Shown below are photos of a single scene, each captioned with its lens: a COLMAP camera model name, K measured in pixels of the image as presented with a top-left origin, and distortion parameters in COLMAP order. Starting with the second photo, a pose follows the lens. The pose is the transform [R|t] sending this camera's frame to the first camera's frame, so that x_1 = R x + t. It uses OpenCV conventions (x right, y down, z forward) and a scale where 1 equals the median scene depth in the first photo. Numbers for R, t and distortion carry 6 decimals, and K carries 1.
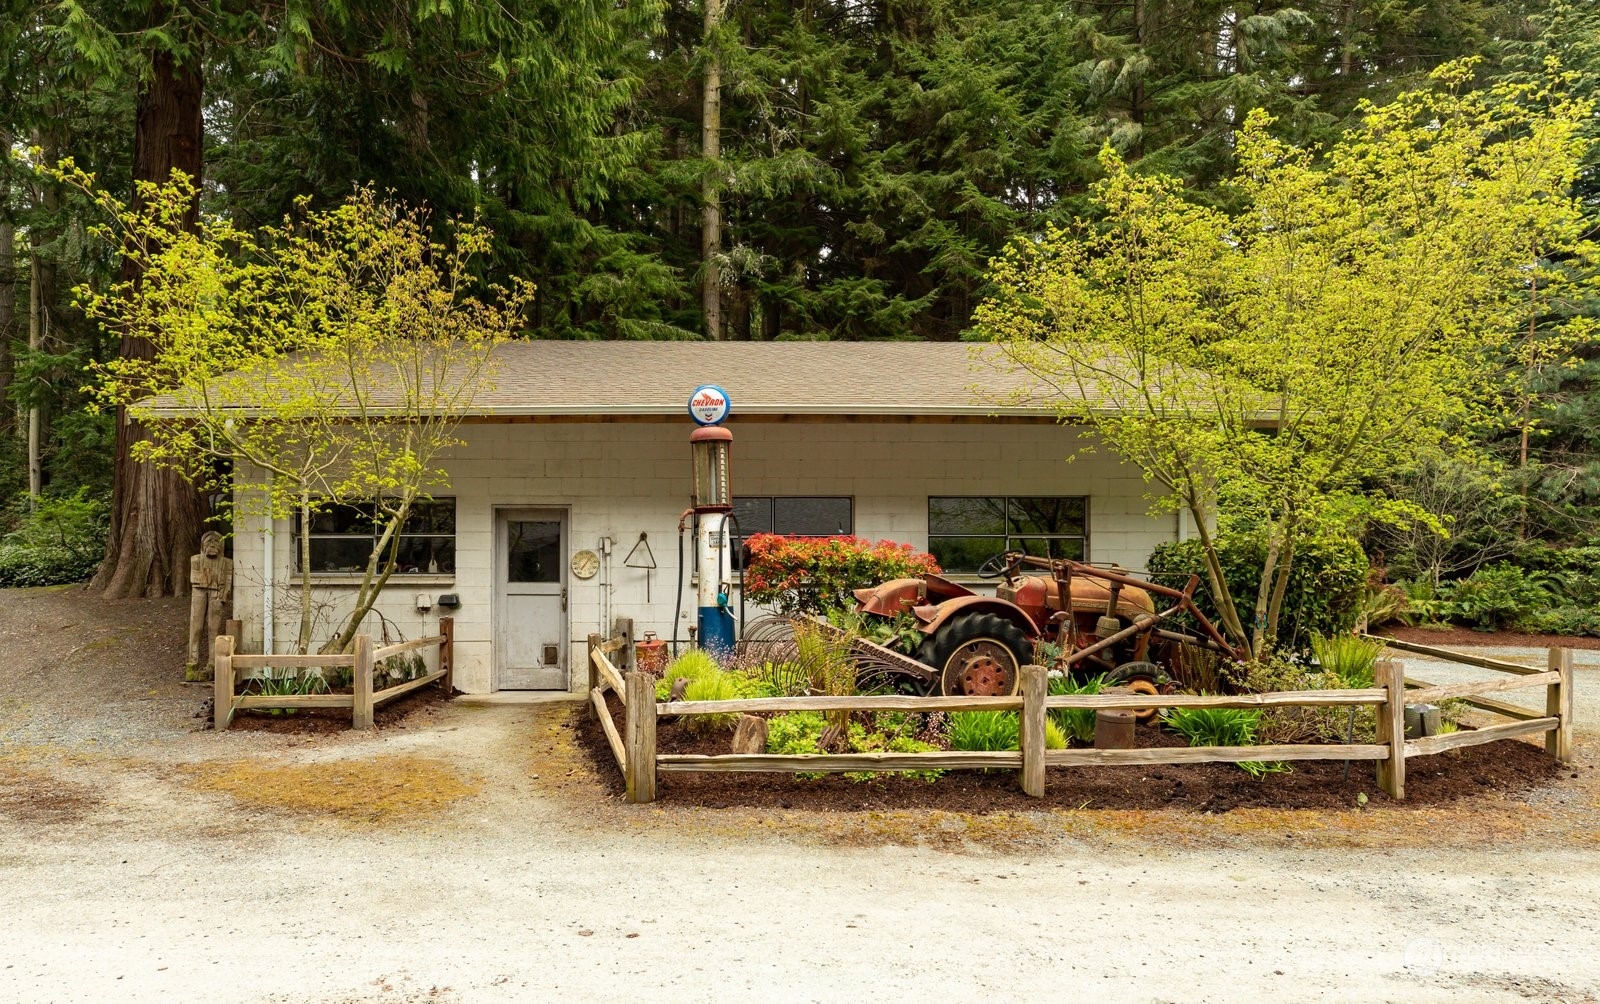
lens RADIAL K [[949.2, 0, 799.9], [0, 949.2, 578.2], [0, 0, 1]] dist [0.000522, 0.000251]
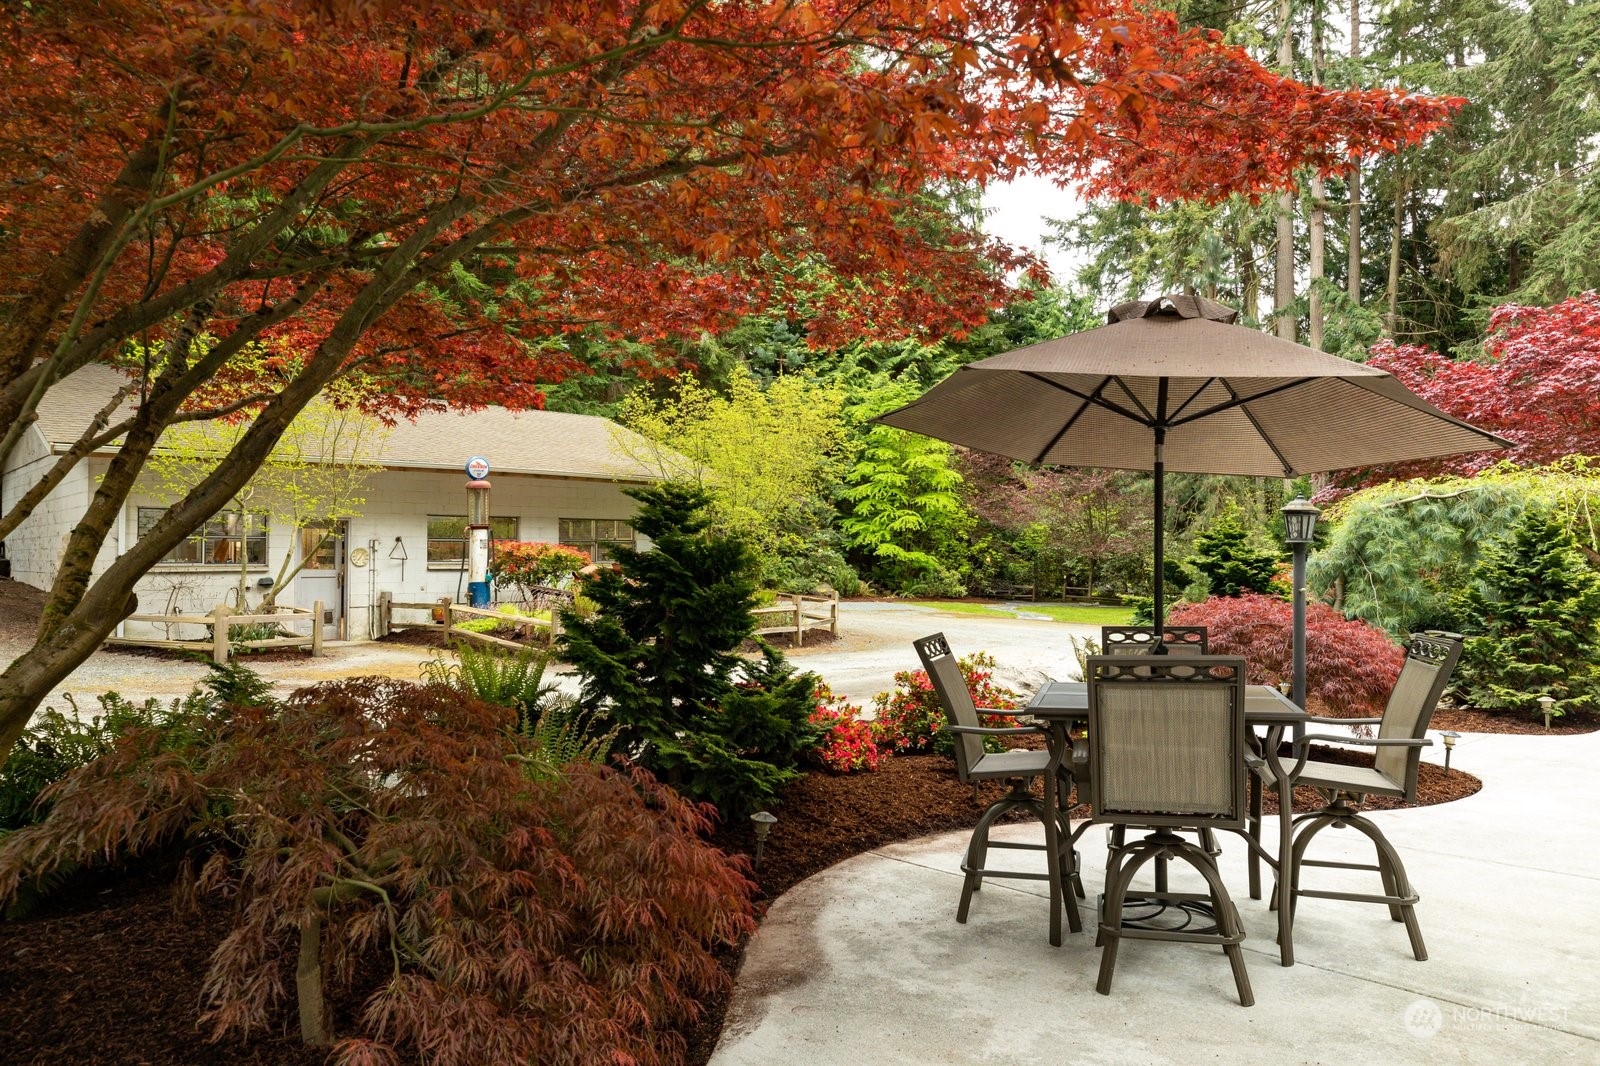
lens RADIAL K [[1257.3, 0, 800.0], [0, 1257.3, 533.0], [0, 0, 1]] dist [0.004665, 0.000645]
pose [[0.728872, 0.010989, 0.684562, -1.211881], [0.001547, 0.999842, -0.017698, -0.017752], [-0.684648, 0.013959, 0.728740, -1.074596]]
